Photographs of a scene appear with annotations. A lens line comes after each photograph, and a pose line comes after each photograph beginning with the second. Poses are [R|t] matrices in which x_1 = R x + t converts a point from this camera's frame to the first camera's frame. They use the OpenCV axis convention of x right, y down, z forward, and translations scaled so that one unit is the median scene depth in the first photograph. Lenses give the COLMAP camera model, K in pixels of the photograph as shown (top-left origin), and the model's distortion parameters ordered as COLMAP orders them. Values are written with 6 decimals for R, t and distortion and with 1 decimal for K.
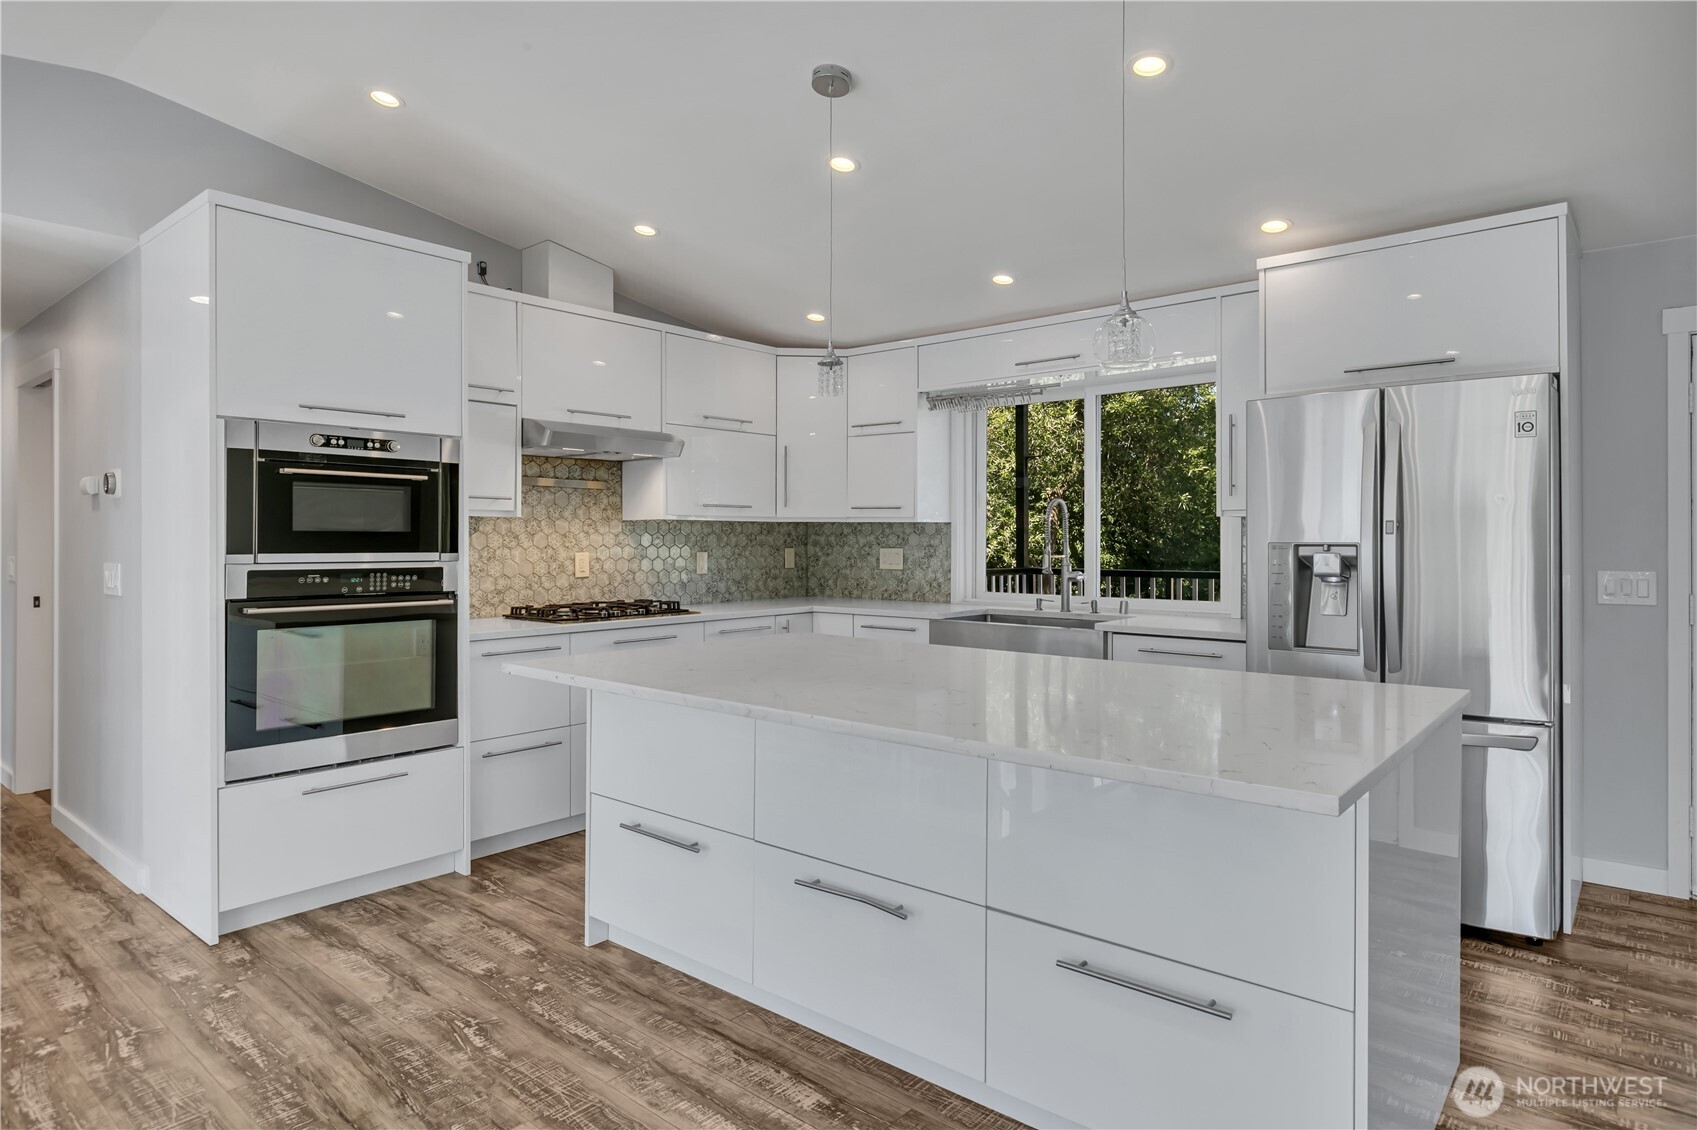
lens RADIAL K [[959.6, 0, 855.7], [0, 959.6, 533.6], [0, 0, 1]] dist [-0.000774, -0.001029]
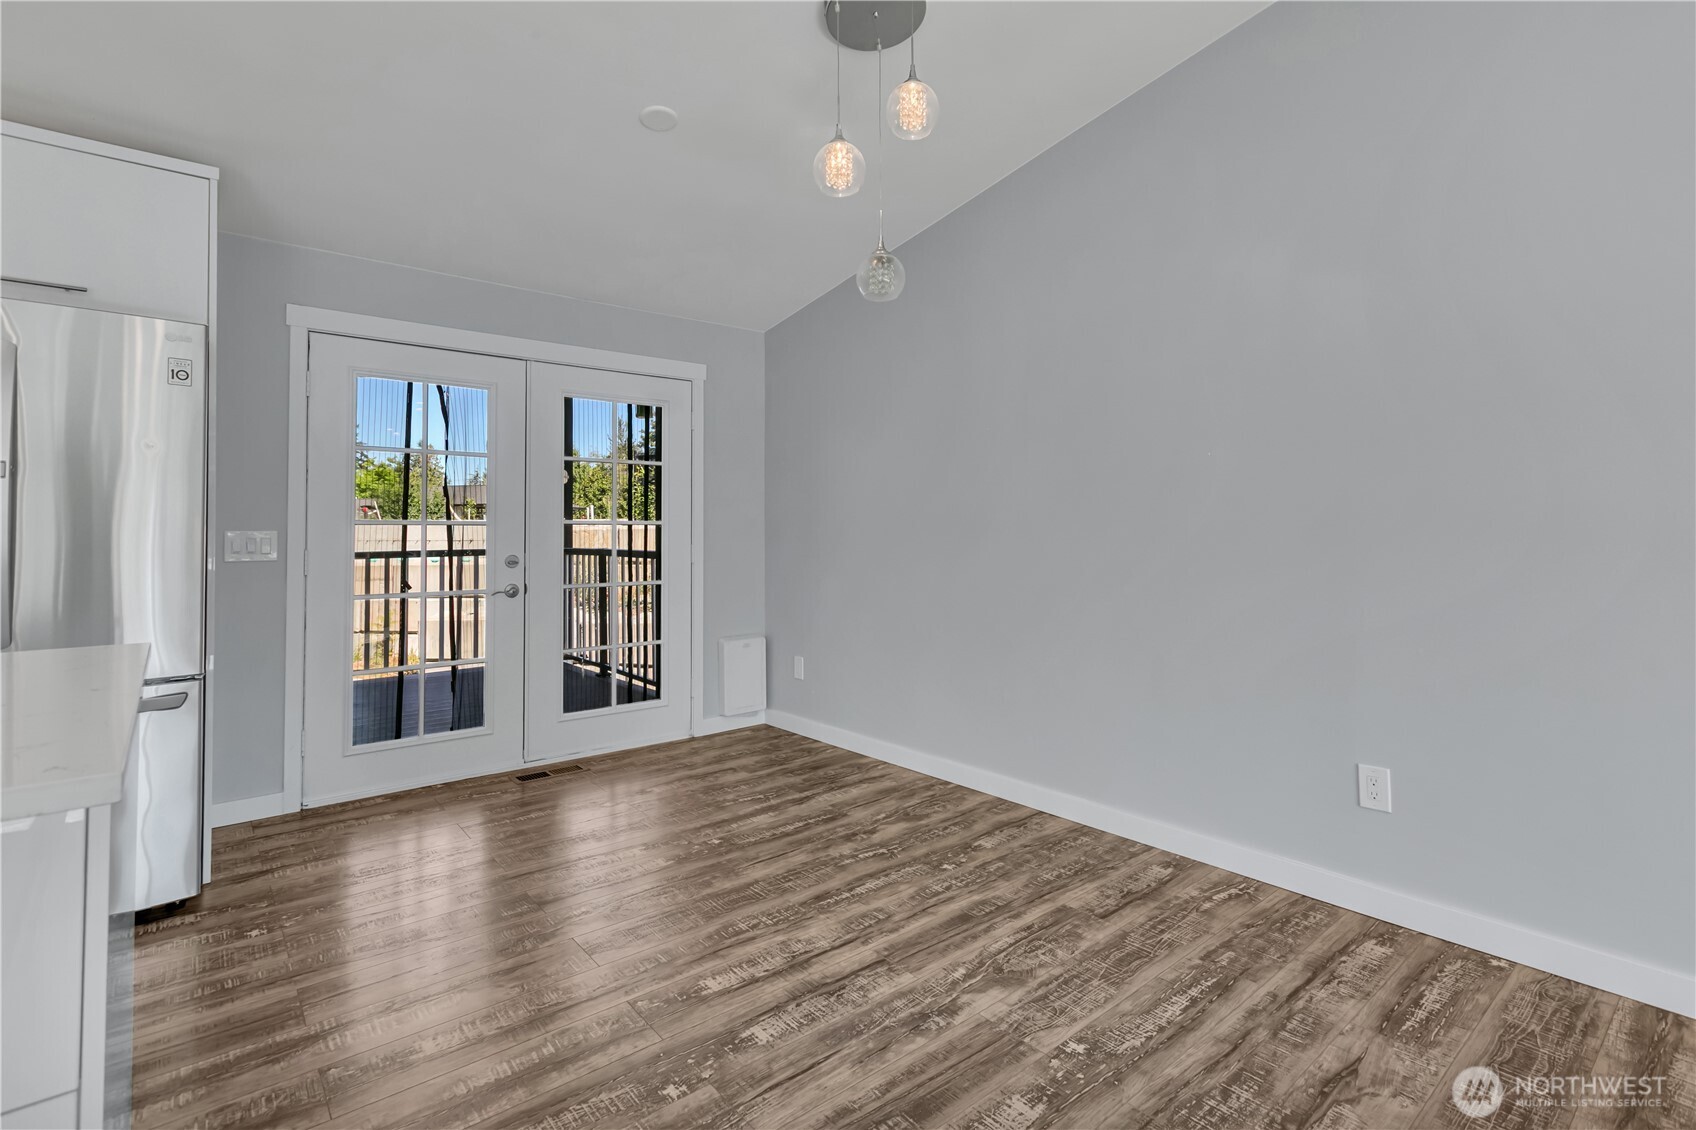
lens RADIAL K [[806.3, 0, 861.1], [0, 806.3, 516.1], [0, 0, 1]] dist [-0.001266, -0.000166]
pose [[0.168092, 0.022029, 0.985525, 0.009469], [-0.002309, 0.999756, -0.021953, 0.037890], [-0.985769, 0.001415, 0.168102, 0.141441]]
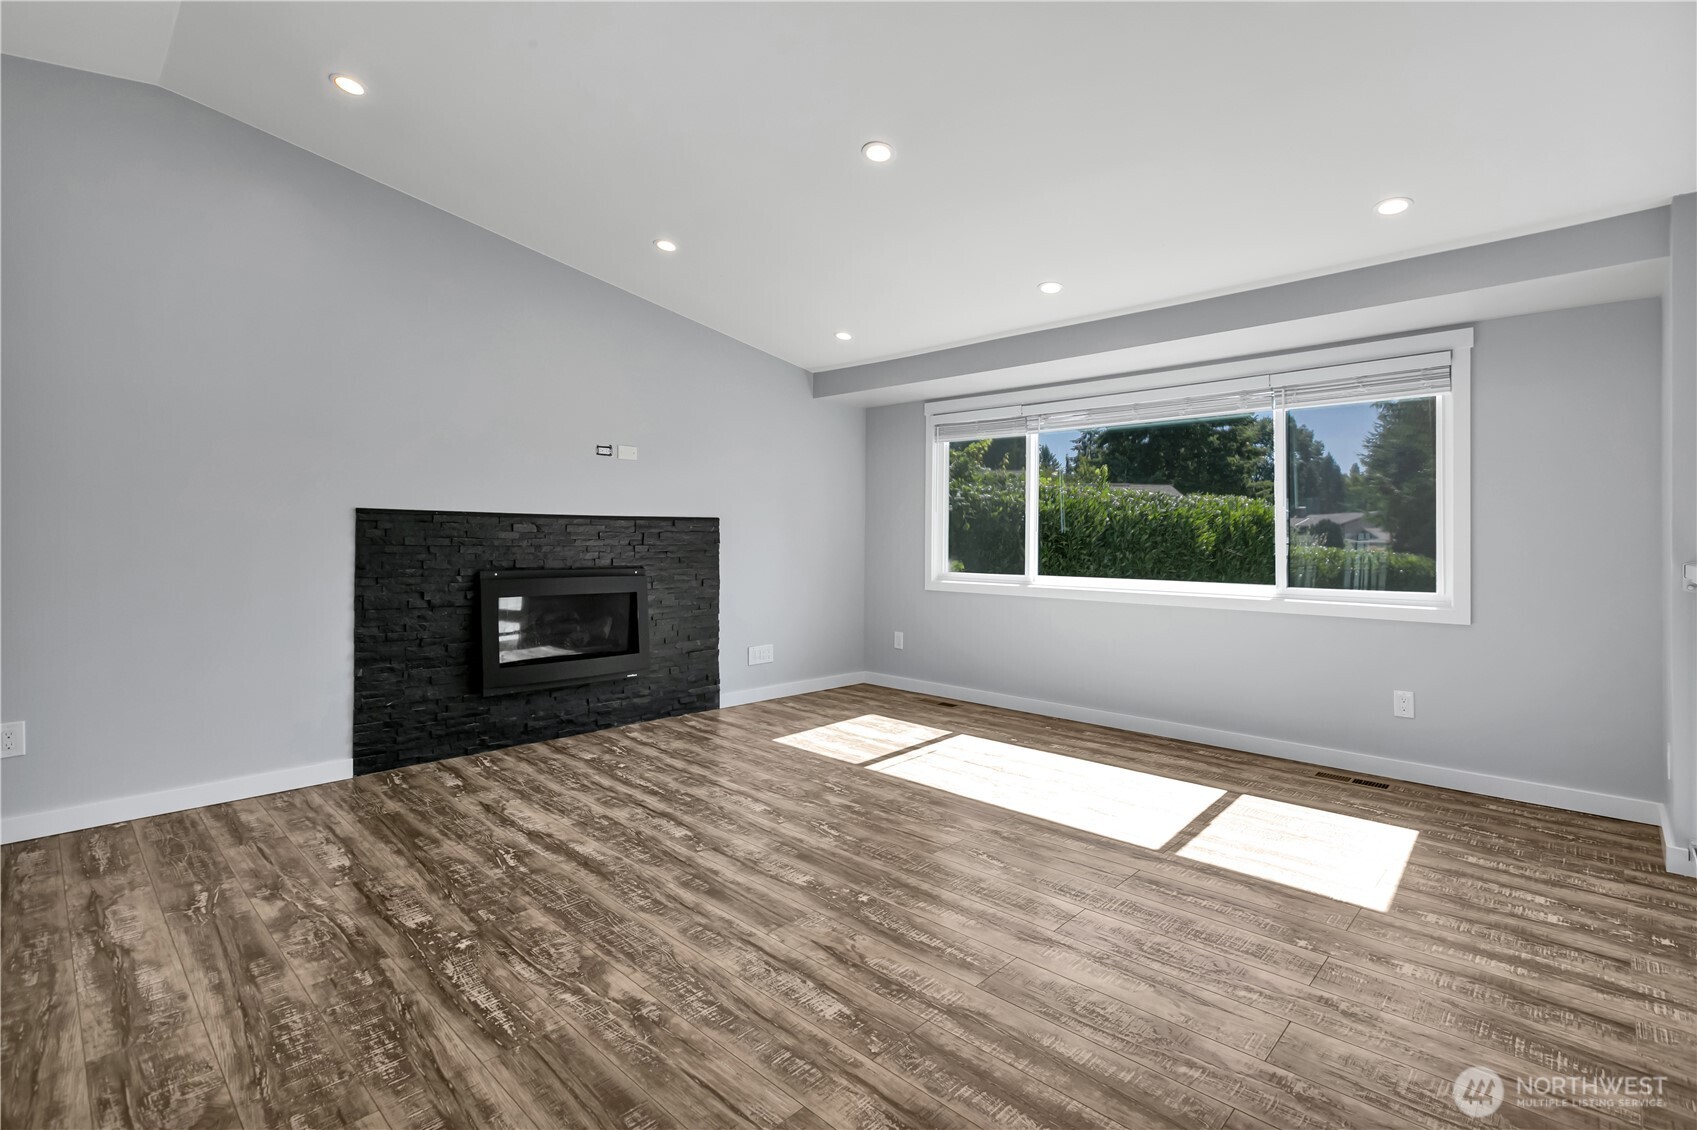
lens RADIAL K [[787.5, 0, 861.6], [0, 787.5, 535.1], [0, 0, 1]] dist [0.000046, 0.000077]
pose [[-0.998705, -0.006216, 0.050503, -0.161727], [-0.006765, 0.999920, -0.010712, 0.038654], [-0.050432, -0.011040, -0.998666, 0.573244]]
